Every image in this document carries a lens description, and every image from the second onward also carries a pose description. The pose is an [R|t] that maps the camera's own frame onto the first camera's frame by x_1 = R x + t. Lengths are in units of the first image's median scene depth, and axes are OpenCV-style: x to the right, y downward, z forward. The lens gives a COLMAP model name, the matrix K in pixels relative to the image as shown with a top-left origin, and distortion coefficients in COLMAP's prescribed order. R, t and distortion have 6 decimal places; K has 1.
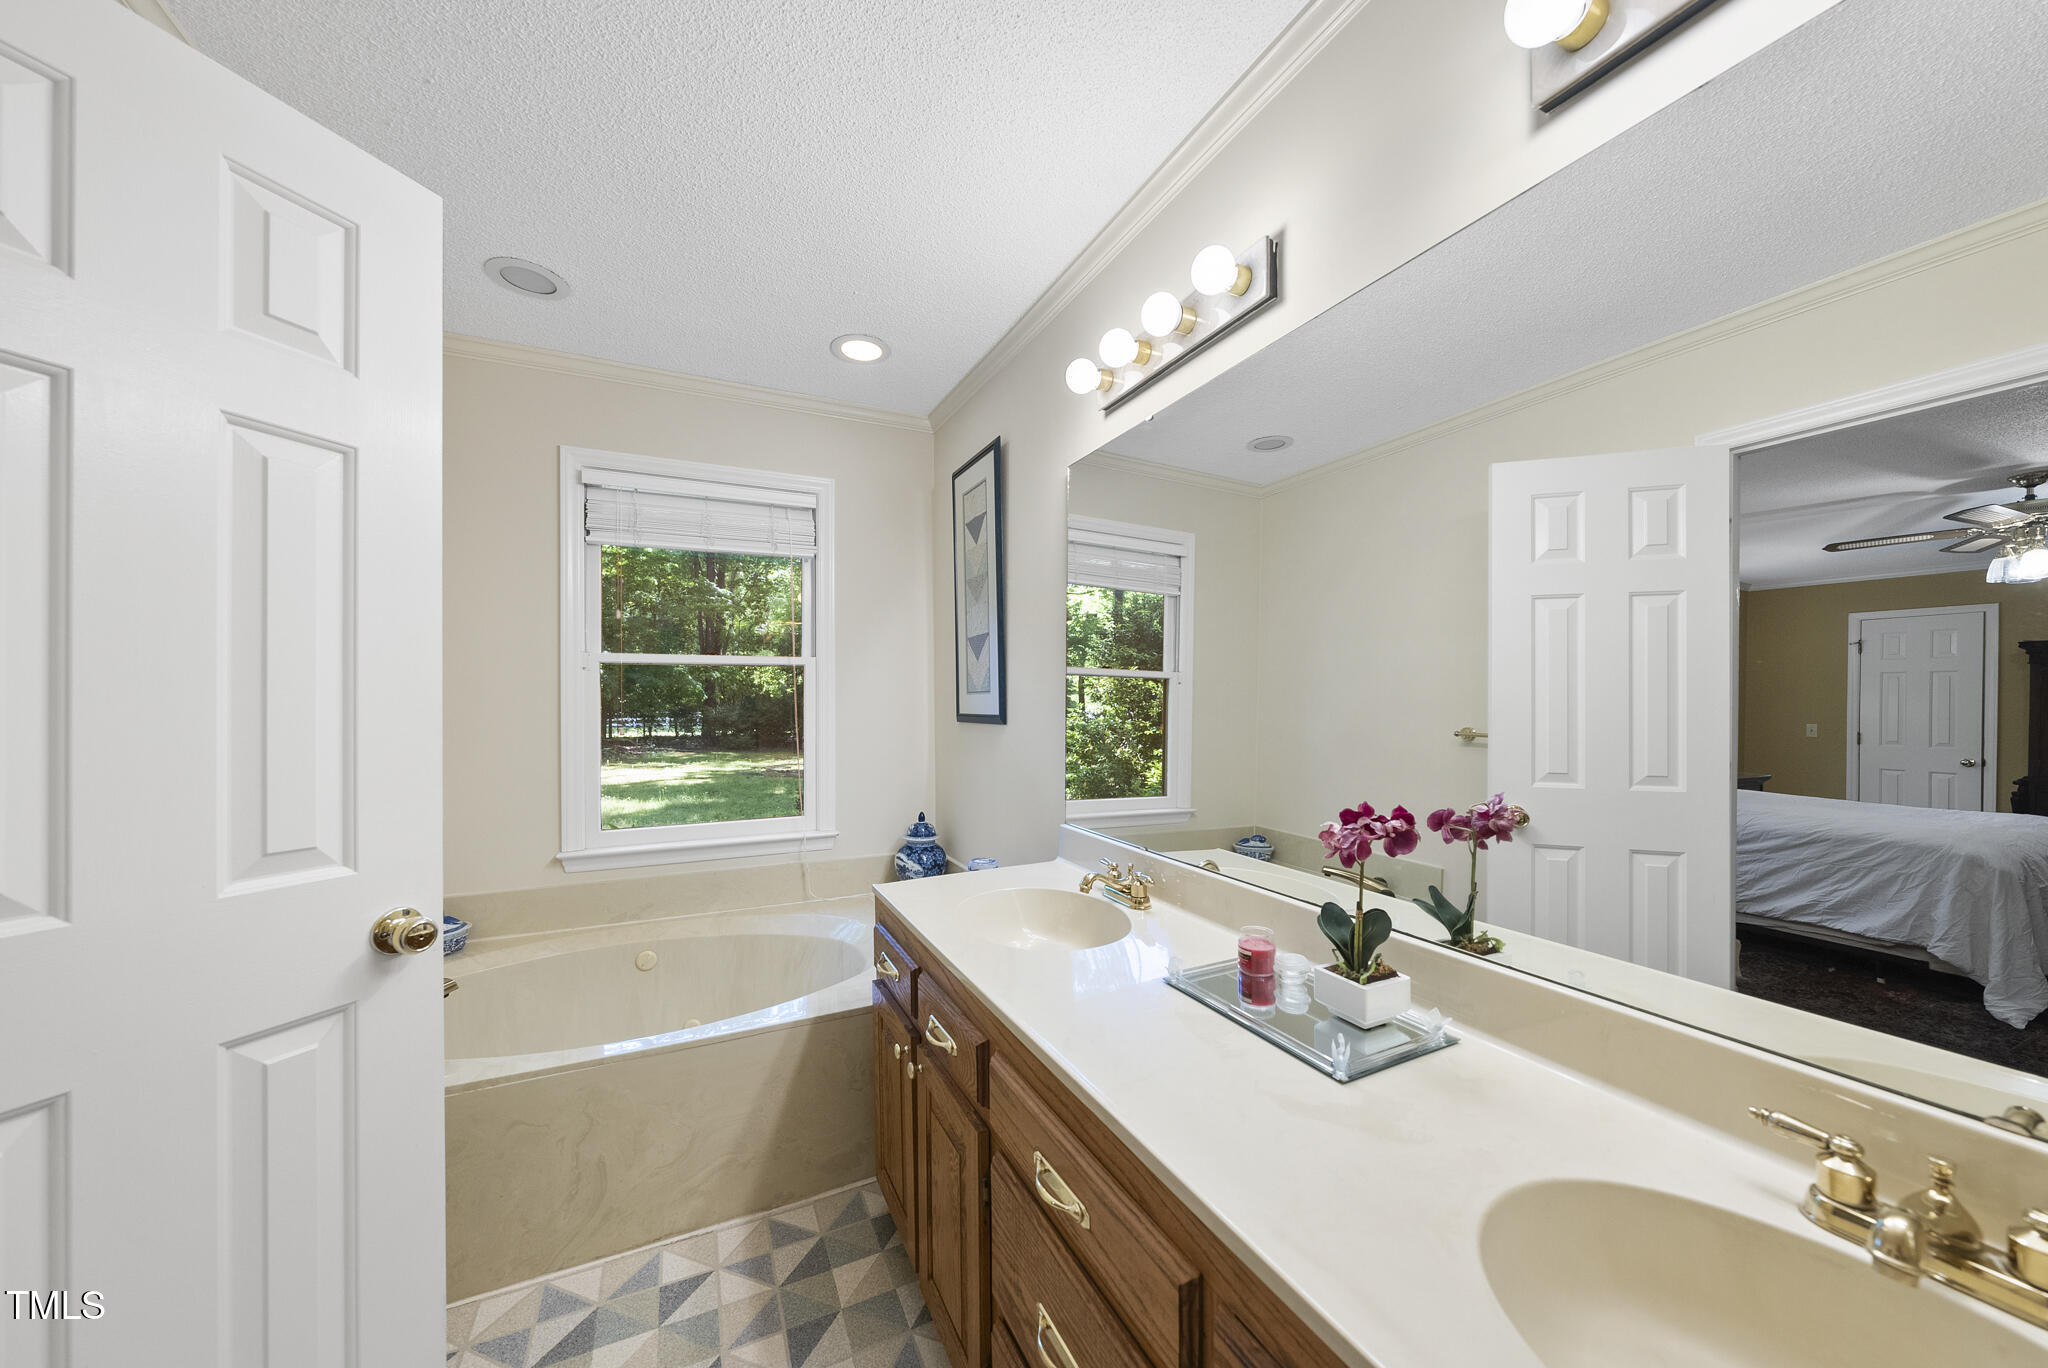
lens RADIAL K [[711.8, 0, 1023.3], [0, 711.8, 702.2], [0, 0, 1]] dist [-0.000477, 0.000408]
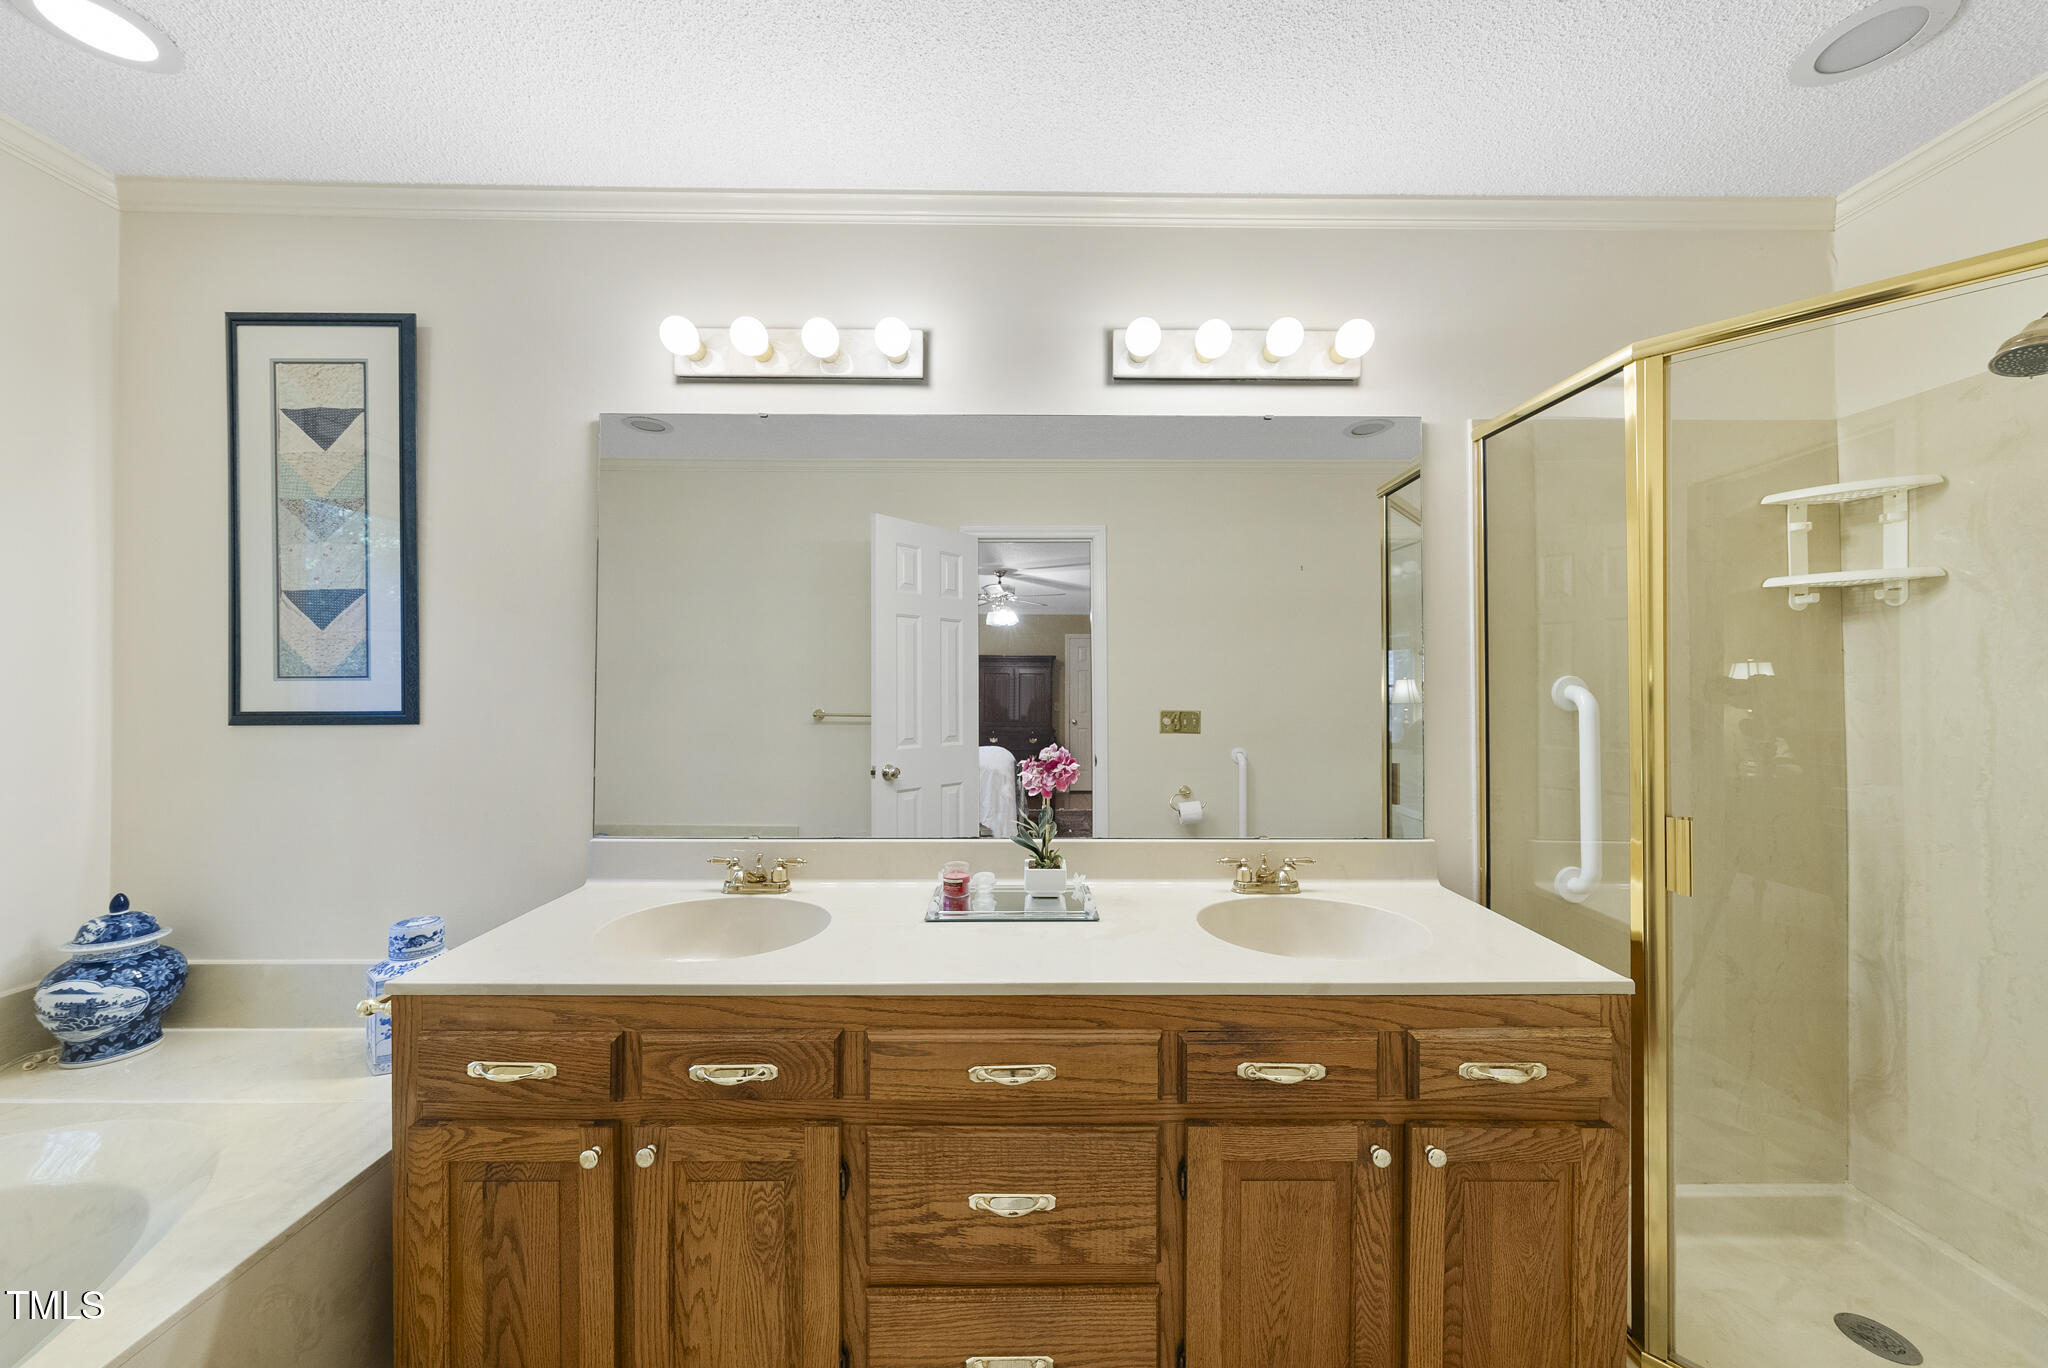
lens RADIAL K [[711.8, 0, 1018.3], [0, 711.8, 684.6], [0, 0, 1]] dist [-0.000477, 0.000408]
pose [[0.423839, 0.001956, 0.905736, -0.384716], [0.001412, 0.999995, -0.002820, -0.005493], [-0.905737, 0.002474, 0.423834, 0.153577]]
